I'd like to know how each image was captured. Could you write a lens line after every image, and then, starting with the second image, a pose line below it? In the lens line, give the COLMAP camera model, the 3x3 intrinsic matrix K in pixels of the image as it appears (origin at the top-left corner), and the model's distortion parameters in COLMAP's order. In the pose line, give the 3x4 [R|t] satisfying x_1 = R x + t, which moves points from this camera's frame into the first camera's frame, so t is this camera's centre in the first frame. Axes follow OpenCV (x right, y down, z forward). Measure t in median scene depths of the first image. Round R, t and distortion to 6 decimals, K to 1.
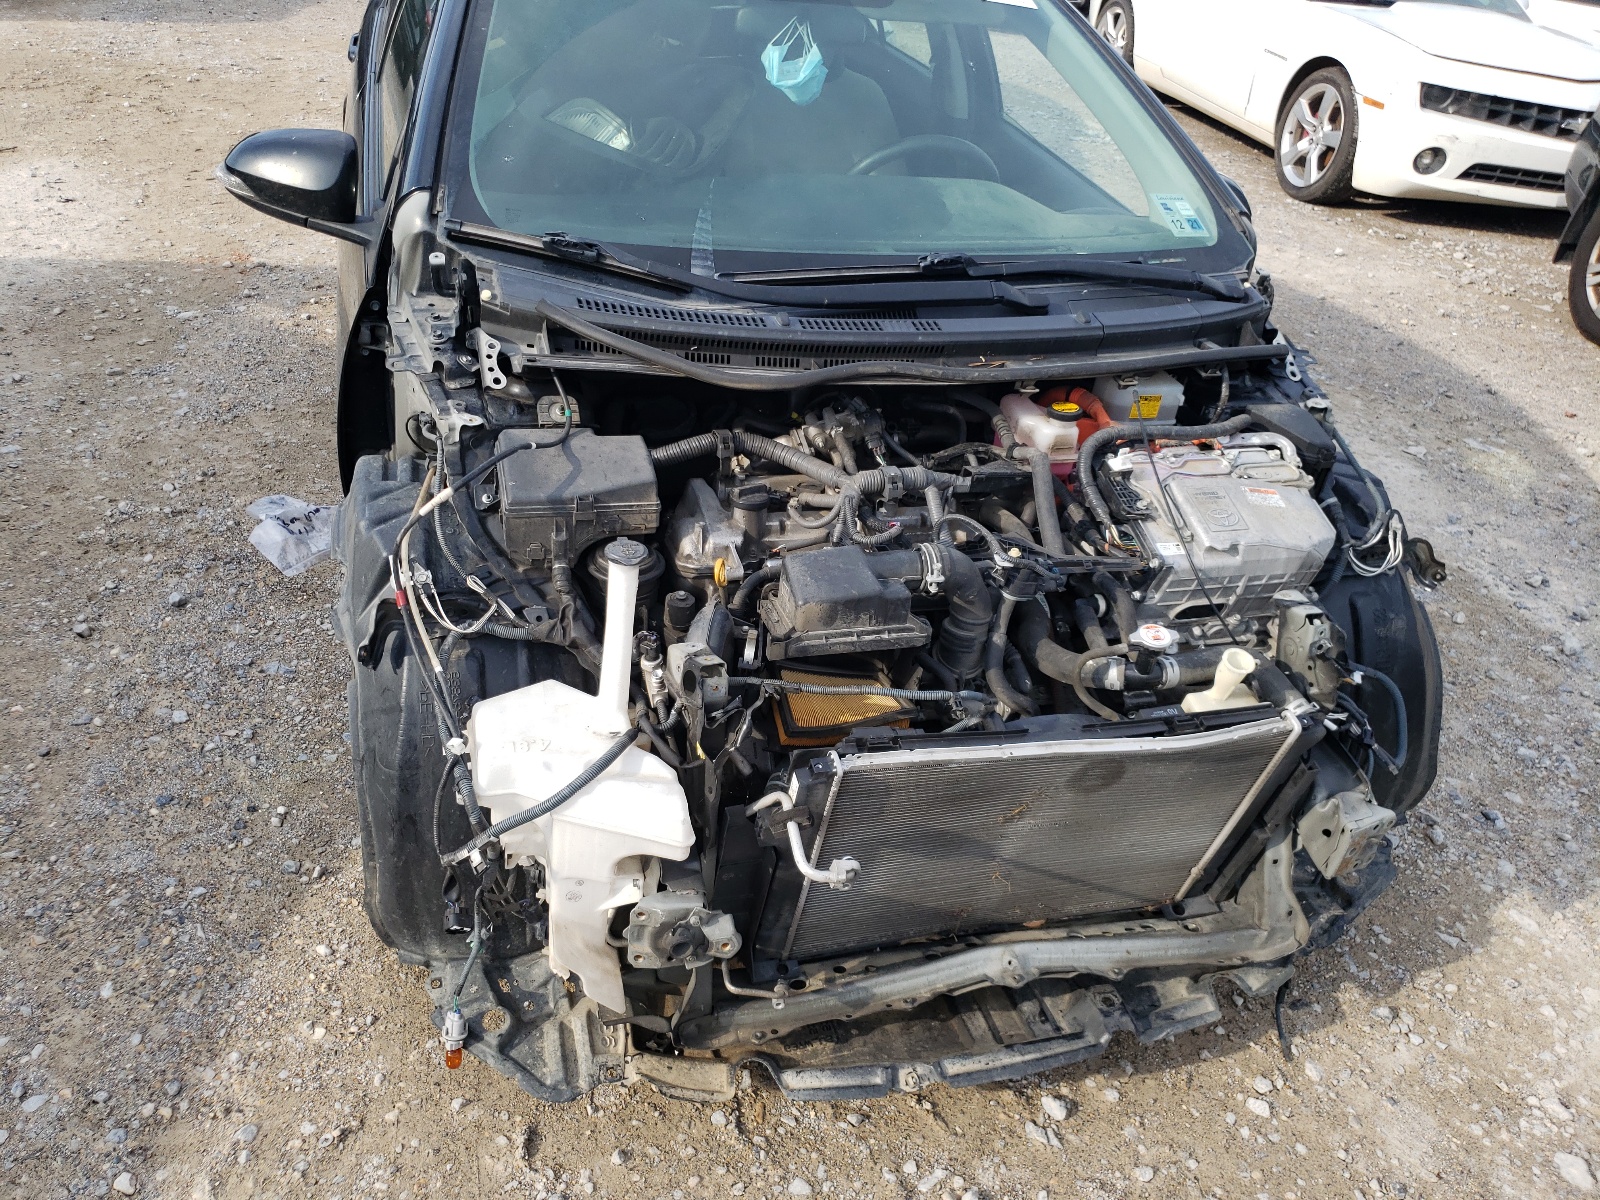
lens RADIAL K [[1240.0, 0, 783.4], [0, 1240.0, 593.5], [0, 0, 1]] dist [0.011763, 0.001525]
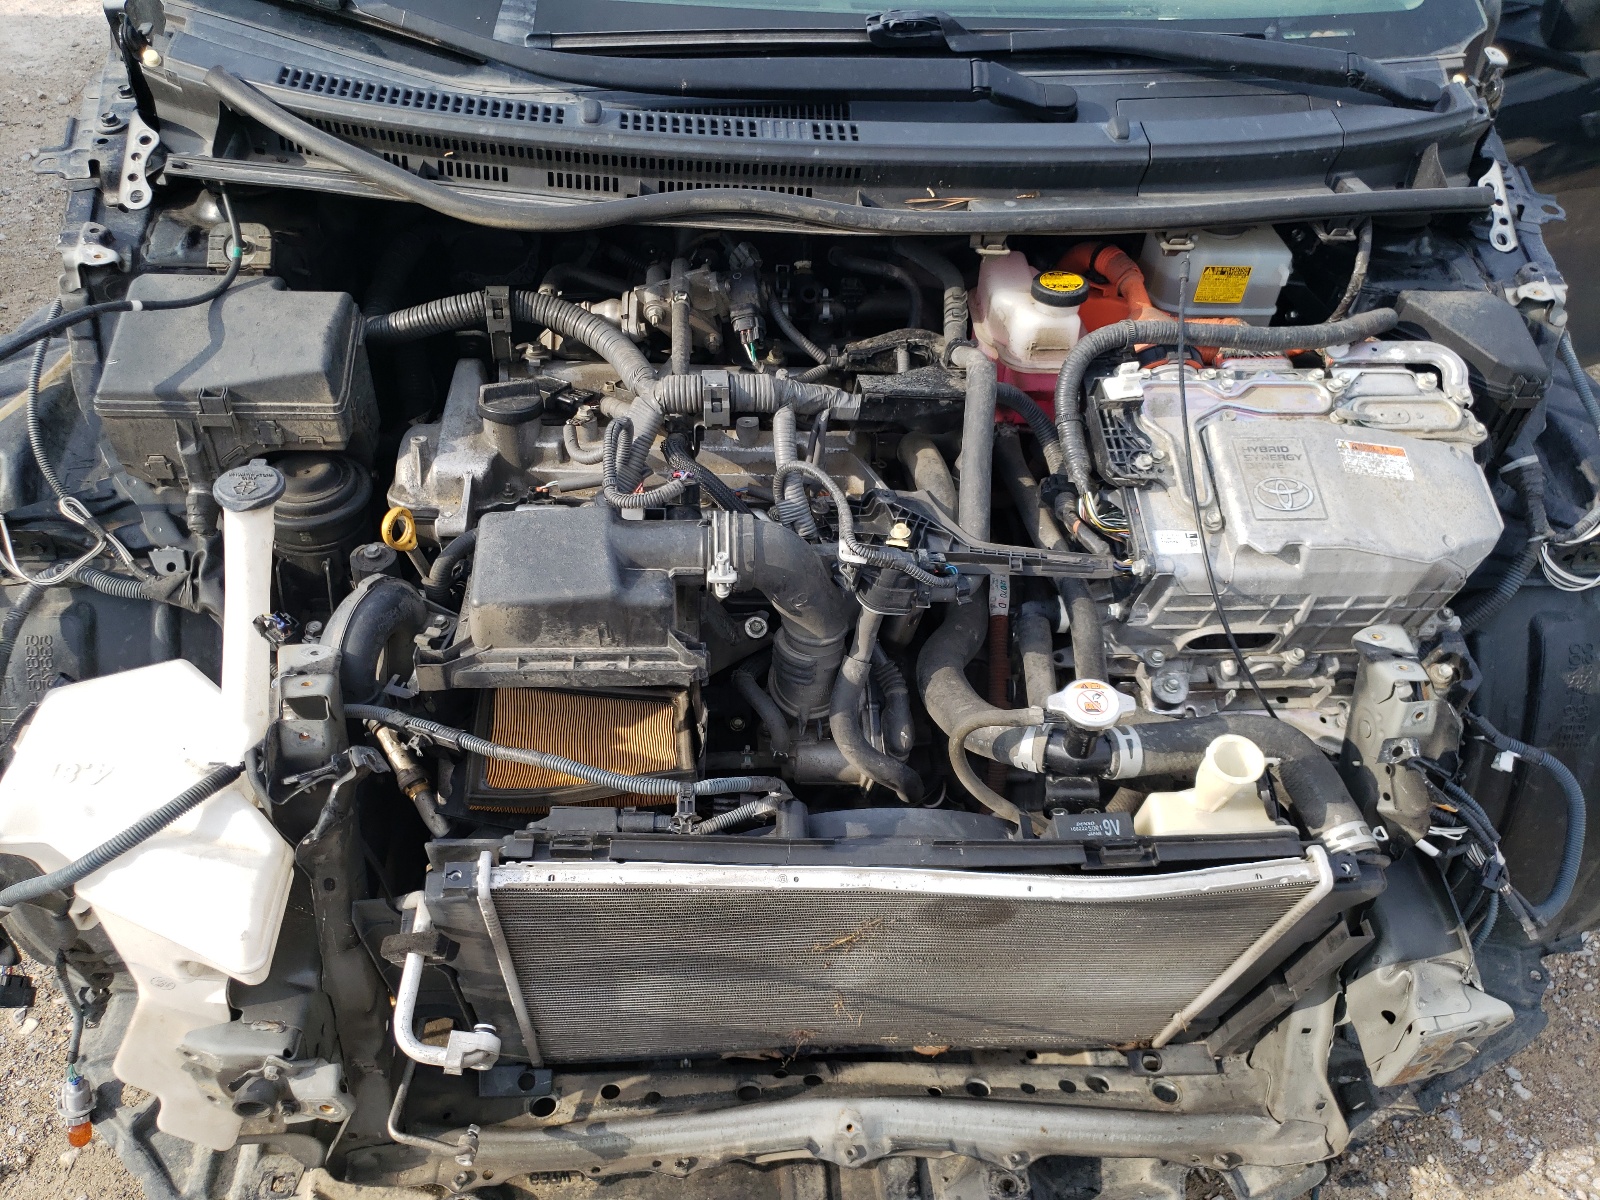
lens RADIAL K [[1240.0, 0, 814.8], [0, 1240.0, 612.4], [0, 0, 1]] dist [0.011763, 0.001525]
pose [[0.977335, 0.109699, -0.181061, 0.249871], [-0.077168, 0.981030, 0.177836, -0.094639], [0.197135, -0.159833, 0.967260, 0.377393]]
